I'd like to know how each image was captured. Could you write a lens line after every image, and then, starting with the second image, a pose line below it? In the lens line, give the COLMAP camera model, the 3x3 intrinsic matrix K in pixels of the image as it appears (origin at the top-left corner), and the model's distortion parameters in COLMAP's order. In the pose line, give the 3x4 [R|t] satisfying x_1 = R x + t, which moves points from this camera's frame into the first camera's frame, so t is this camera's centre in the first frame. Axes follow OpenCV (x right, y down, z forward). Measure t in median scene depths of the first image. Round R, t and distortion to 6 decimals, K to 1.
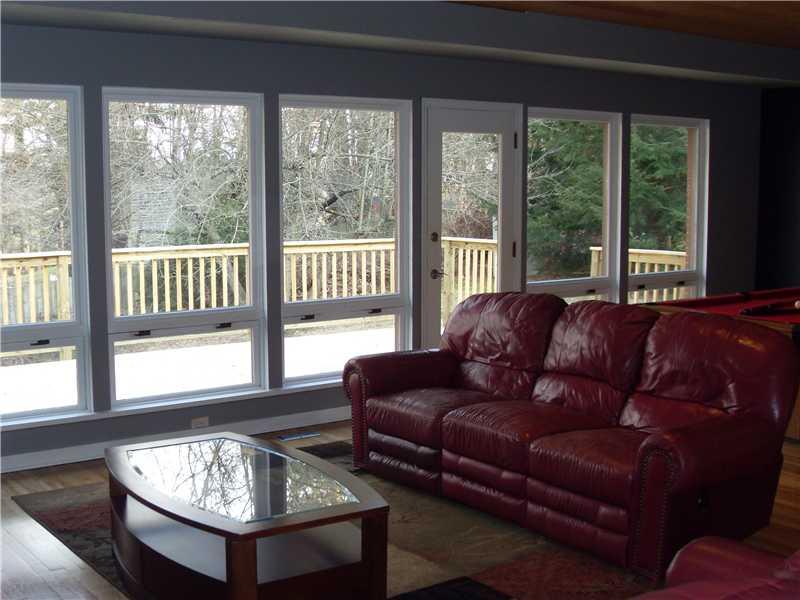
lens RADIAL K [[1069.1, 0, 400.0], [0, 1069.1, 300.0], [0, 0, 1]] dist [-0.018611, -0.035660]
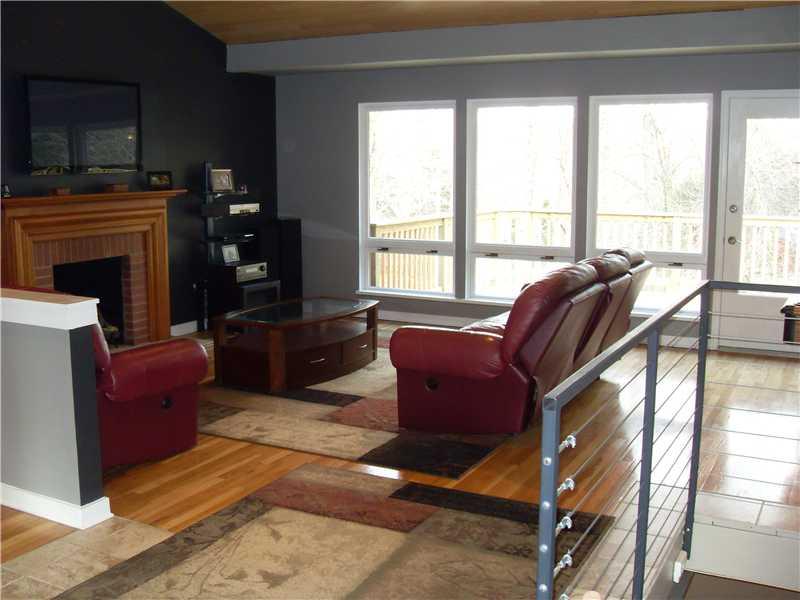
lens RADIAL K [[888.7, 0, 400.0], [0, 888.7, 300.0], [0, 0, 1]] dist [-0.109334, -0.006832]
pose [[0.425458, 0.139087, -0.894226, 0.890910], [-0.106533, 0.988946, 0.103133, -0.023999], [0.898686, 0.051386, 0.435573, 0.311587]]
